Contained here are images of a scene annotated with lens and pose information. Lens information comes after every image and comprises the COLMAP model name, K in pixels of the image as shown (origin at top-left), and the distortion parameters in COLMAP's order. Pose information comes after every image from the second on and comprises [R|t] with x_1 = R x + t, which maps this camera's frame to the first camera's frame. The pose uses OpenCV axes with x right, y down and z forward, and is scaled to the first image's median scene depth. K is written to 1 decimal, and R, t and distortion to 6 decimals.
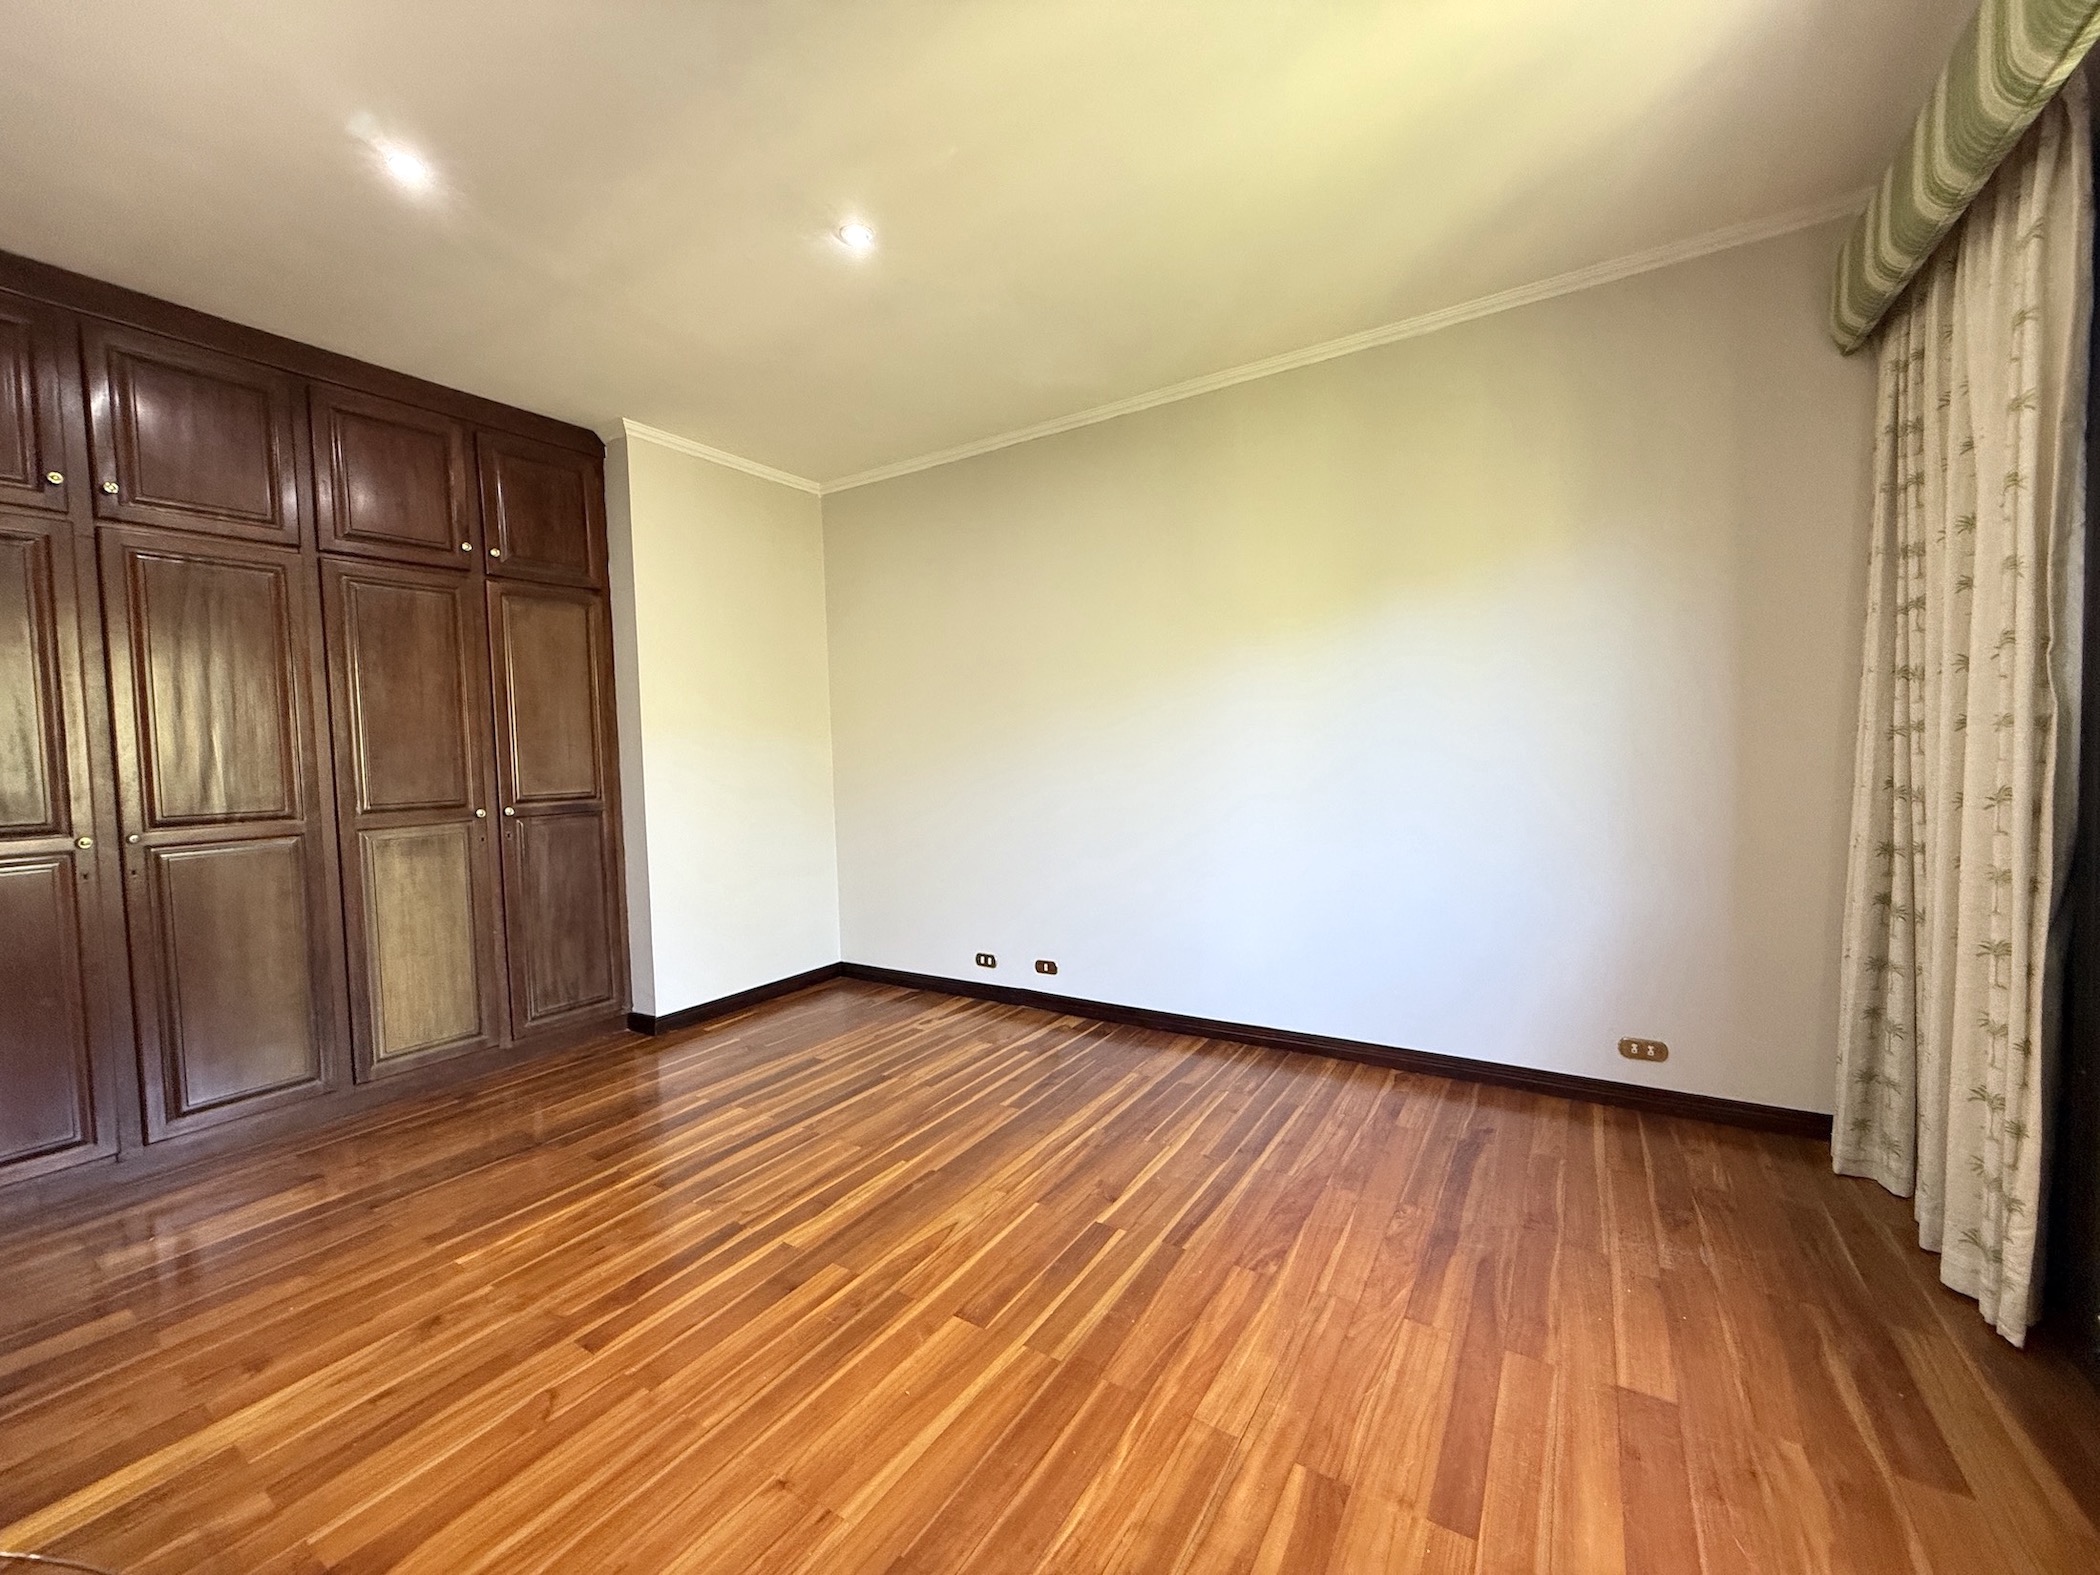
lens RADIAL K [[838.0, 0, 1045.3], [0, 838.0, 789.0], [0, 0, 1]] dist [-0.001403, 0.000655]
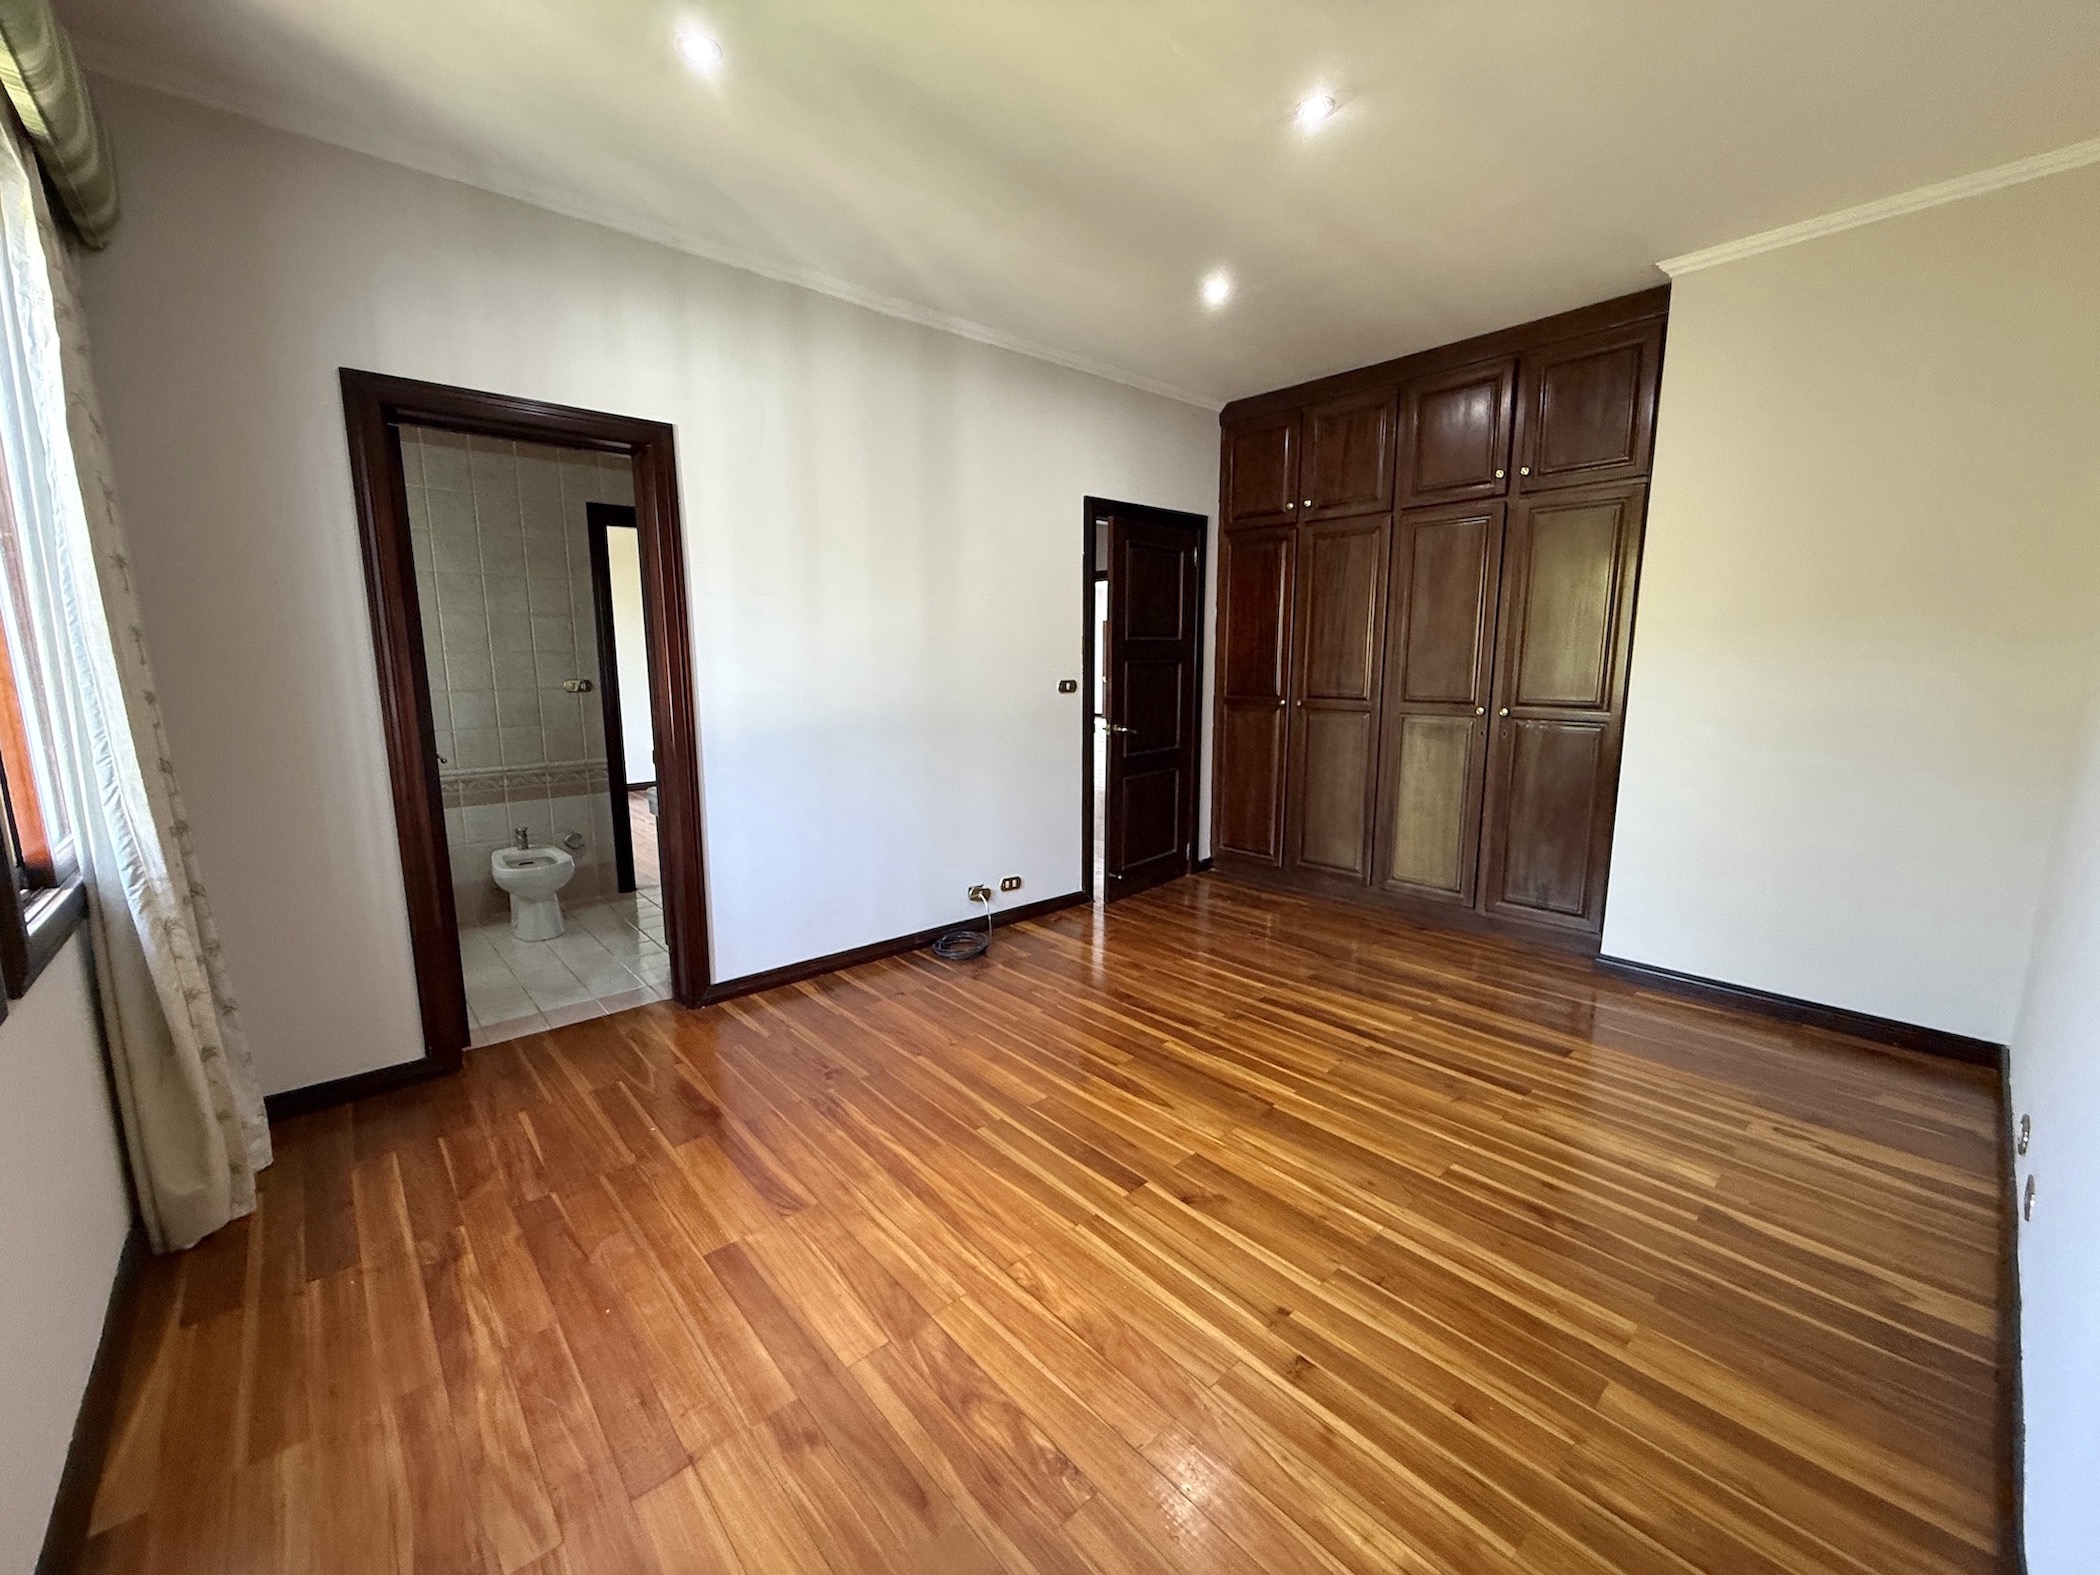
lens RADIAL K [[838.0, 0, 1045.3], [0, 838.0, 789.0], [0, 0, 1]] dist [-0.001403, 0.000655]
pose [[-0.265719, 0.183203, -0.946483, 0.655006], [-0.033684, 0.979414, 0.199034, -0.082100], [0.963462, 0.084768, -0.254078, 0.773874]]
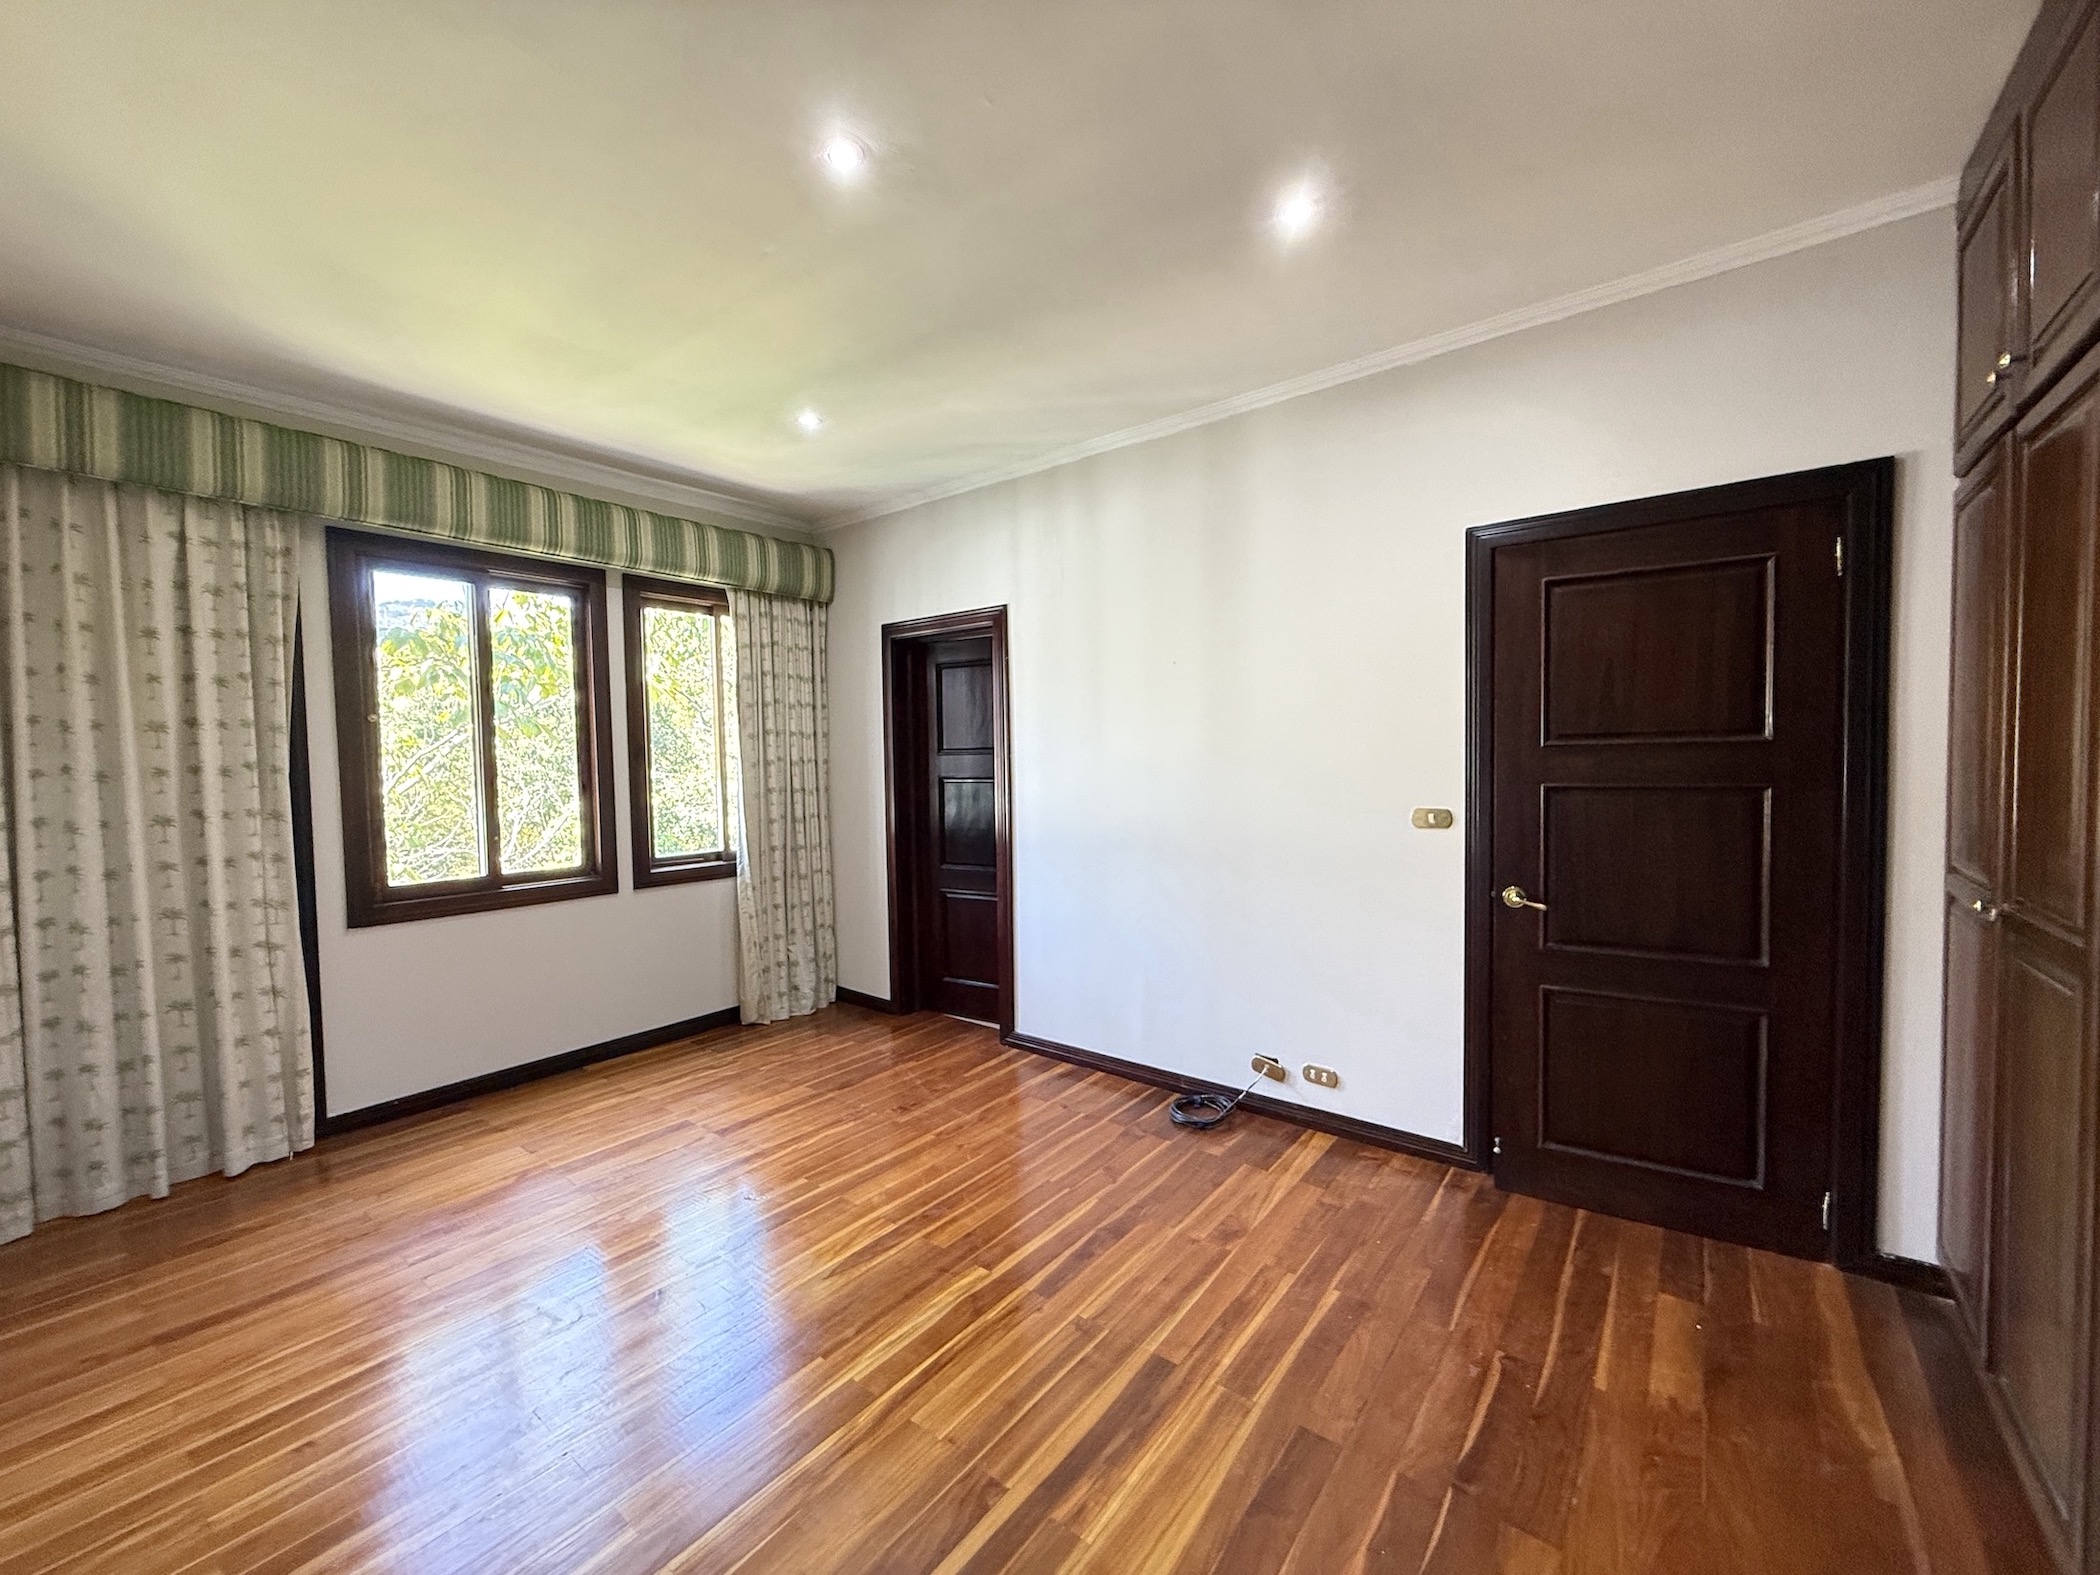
lens RADIAL K [[838.0, 0, 1045.3], [0, 838.0, 789.0], [0, 0, 1]] dist [-0.001403, 0.000655]
pose [[-0.994689, 0.042416, 0.093776, -0.351093], [0.050165, 0.995379, 0.081877, -0.101504], [-0.089870, 0.086146, -0.992221, 1.378948]]
